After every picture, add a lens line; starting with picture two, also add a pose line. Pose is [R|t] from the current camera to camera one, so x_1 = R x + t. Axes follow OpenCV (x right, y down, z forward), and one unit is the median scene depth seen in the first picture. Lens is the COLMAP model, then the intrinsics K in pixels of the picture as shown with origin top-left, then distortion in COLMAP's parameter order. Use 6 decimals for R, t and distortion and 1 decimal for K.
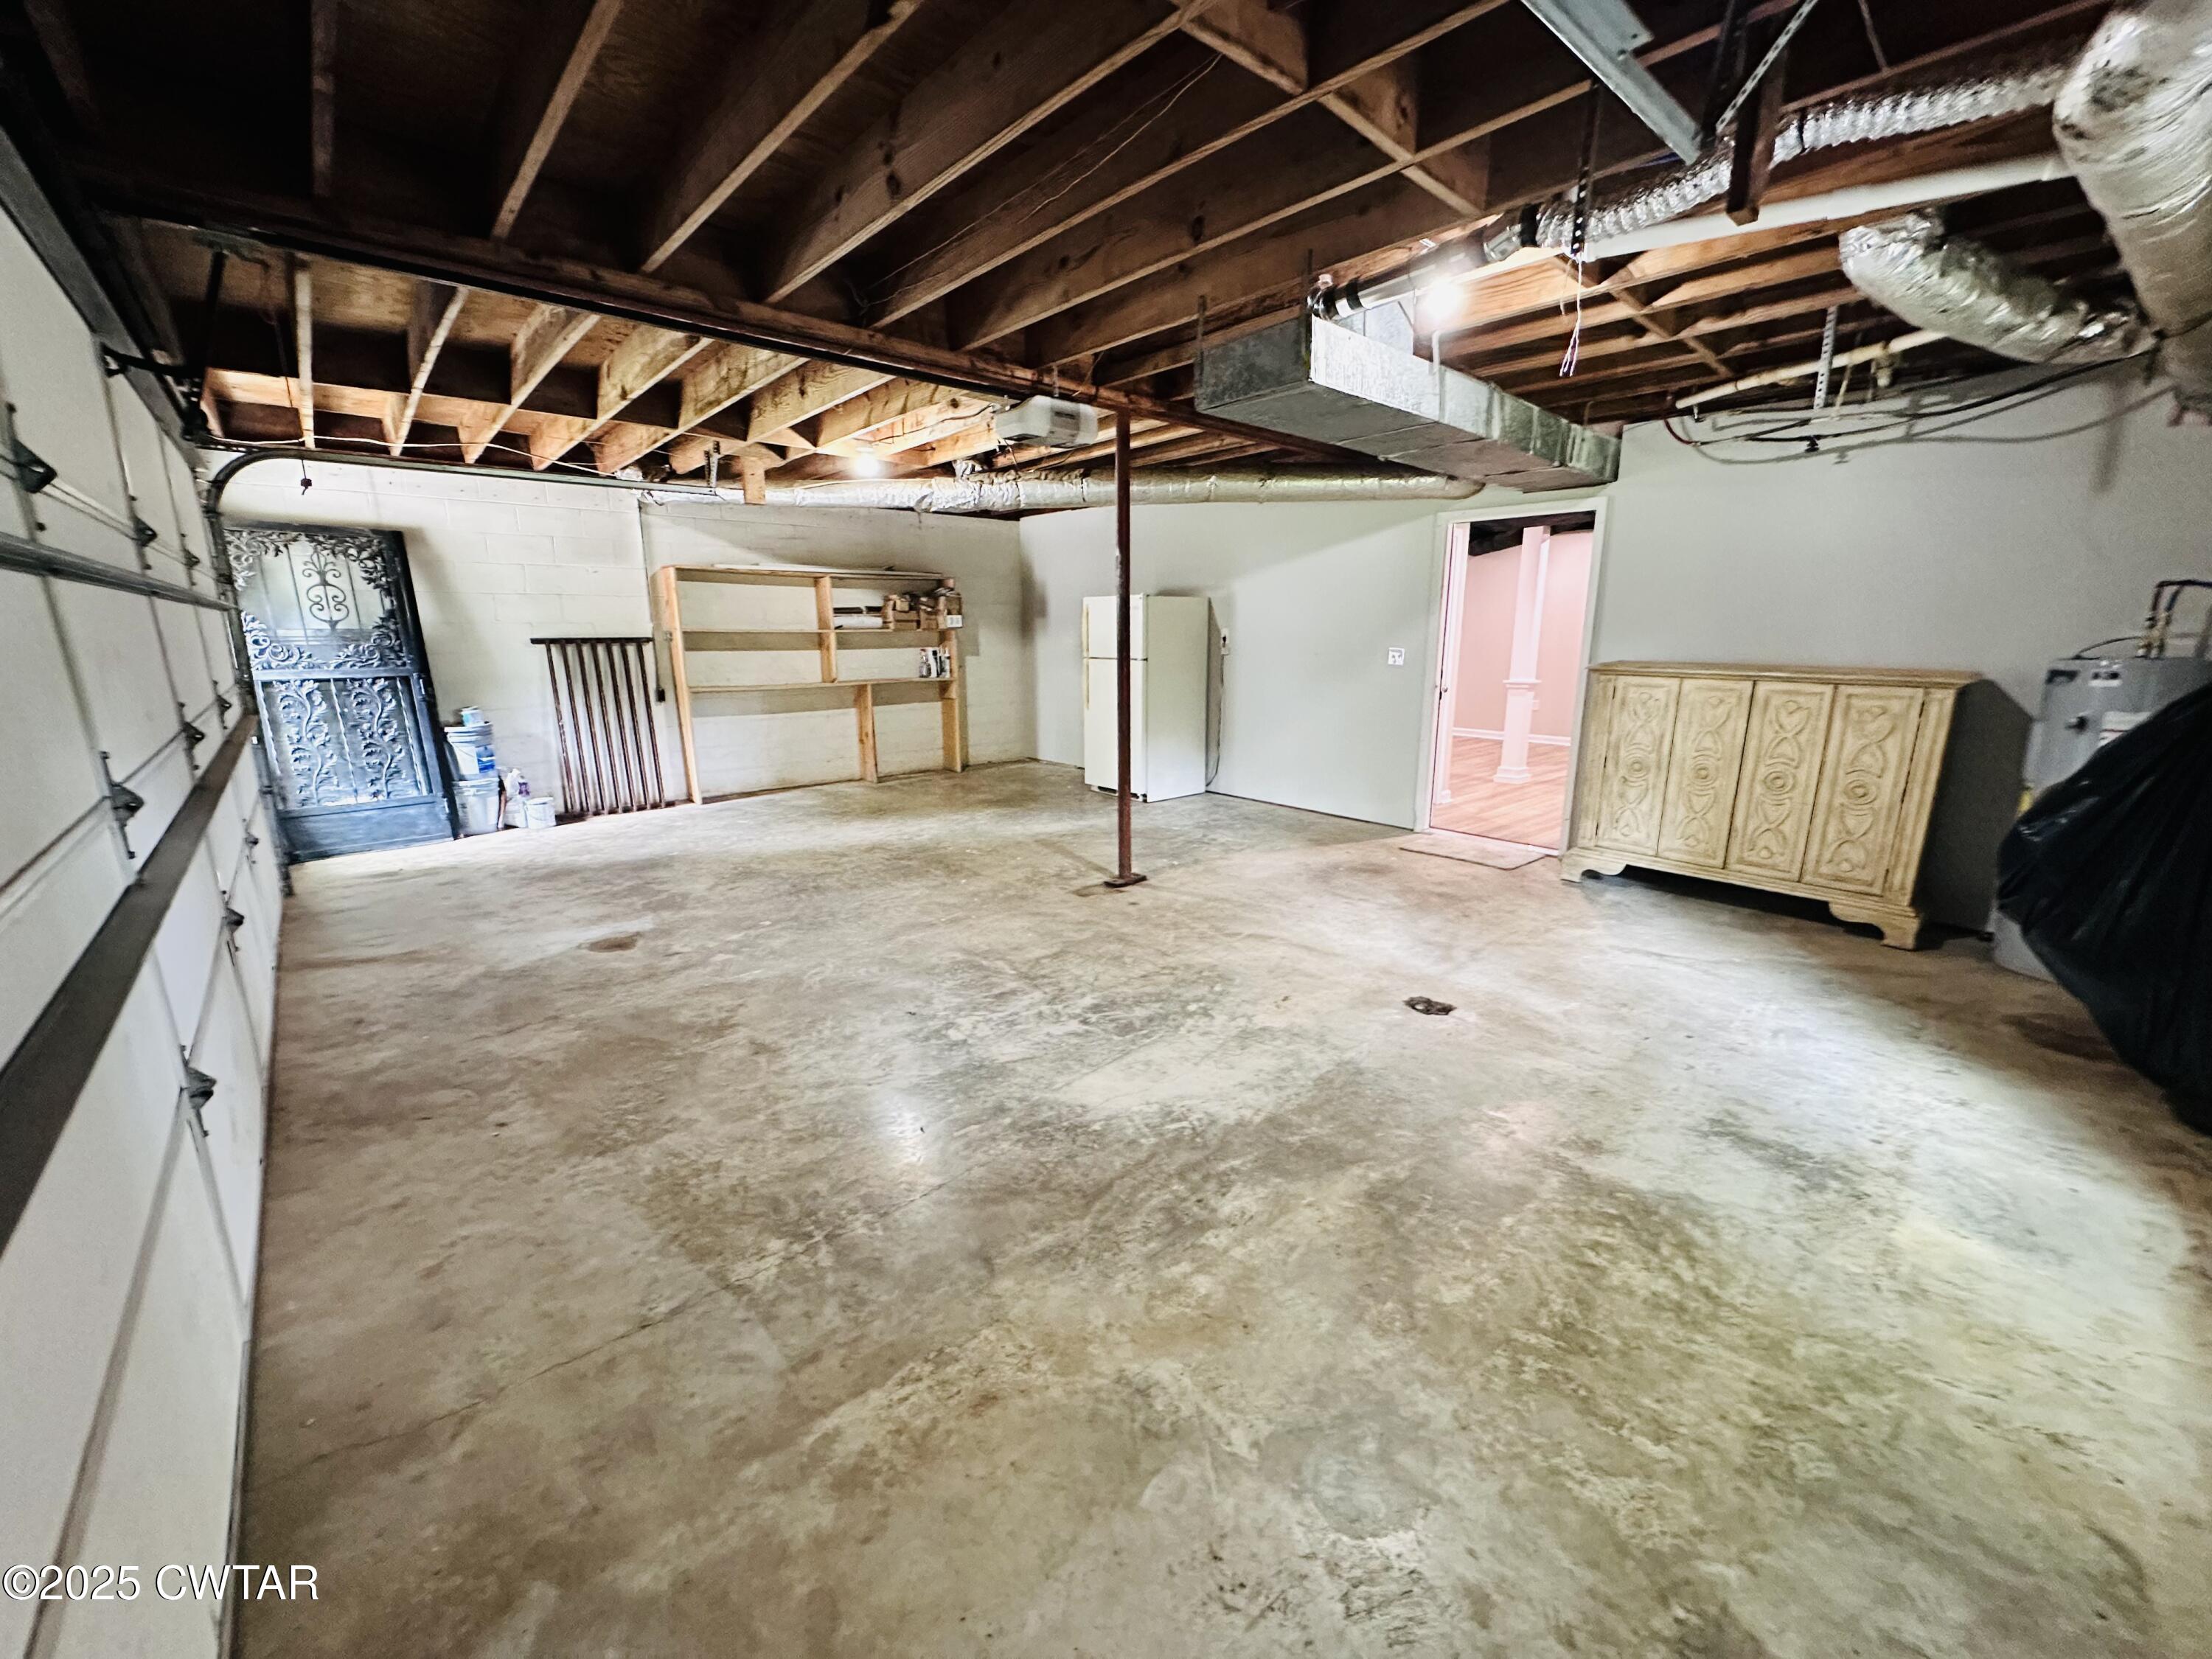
lens RADIAL K [[883.6, 0, 1105.2], [0, 883.6, 840.0], [0, 0, 1]] dist [-0.000850, 0.001009]
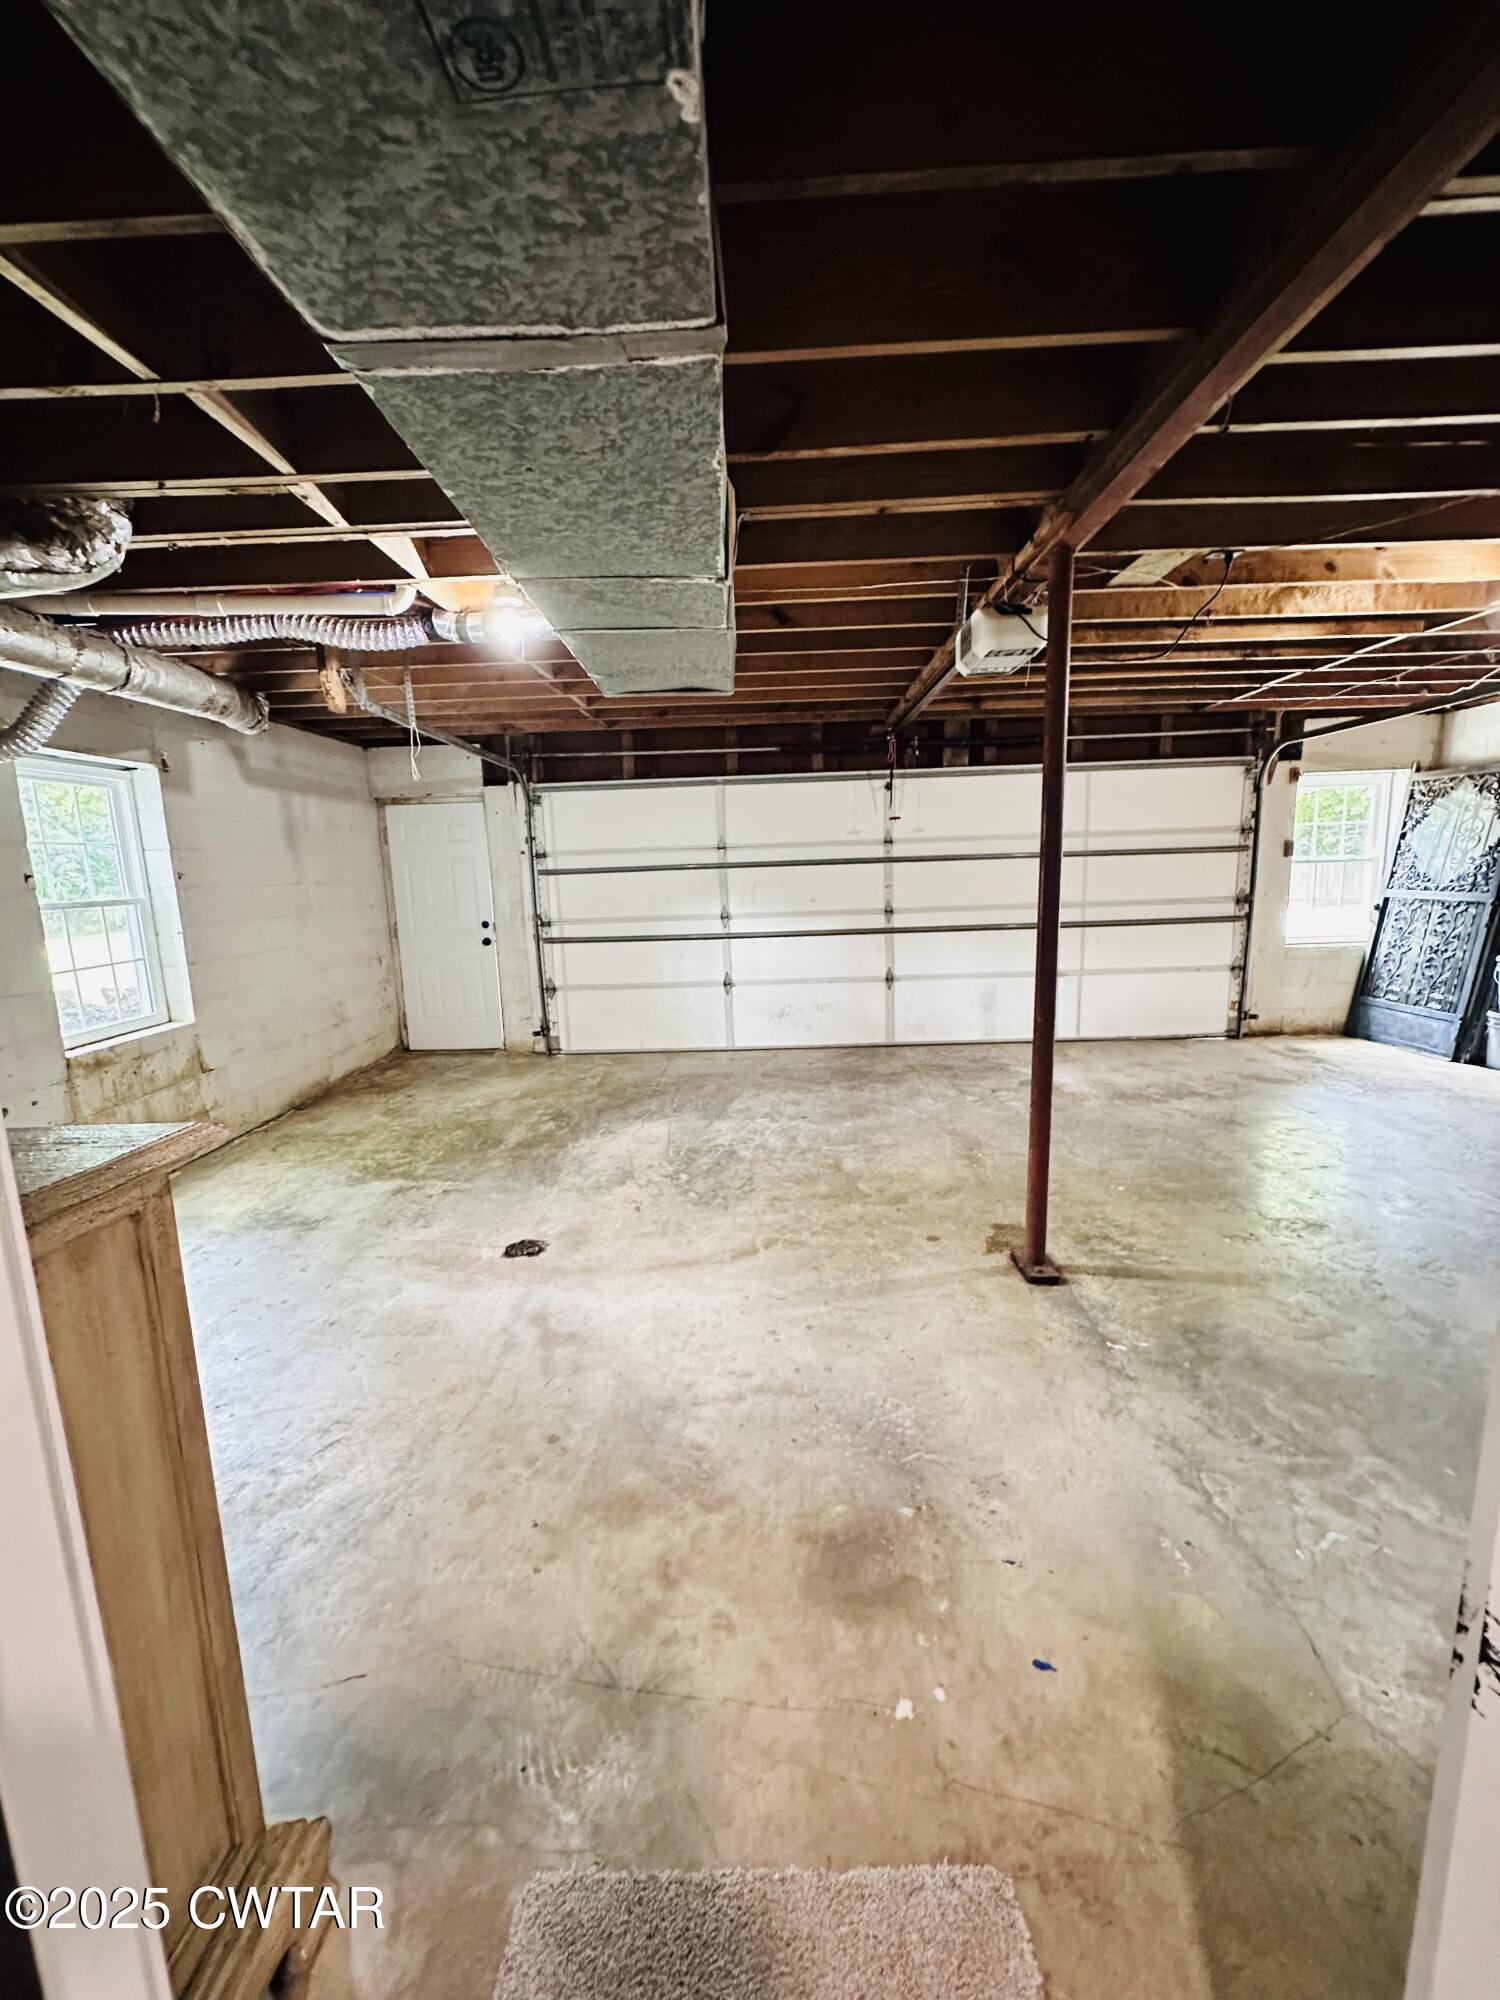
lens RADIAL K [[798.9, 0, 751.0], [0, 798.9, 997.1], [0, 0, 1]] dist [-0.000850, 0.001009]
pose [[-0.680454, 0.143572, -0.718588, 0.834011], [-0.140041, 0.937067, 0.319833, -0.446374], [0.719285, 0.318263, -0.617525, 1.699528]]
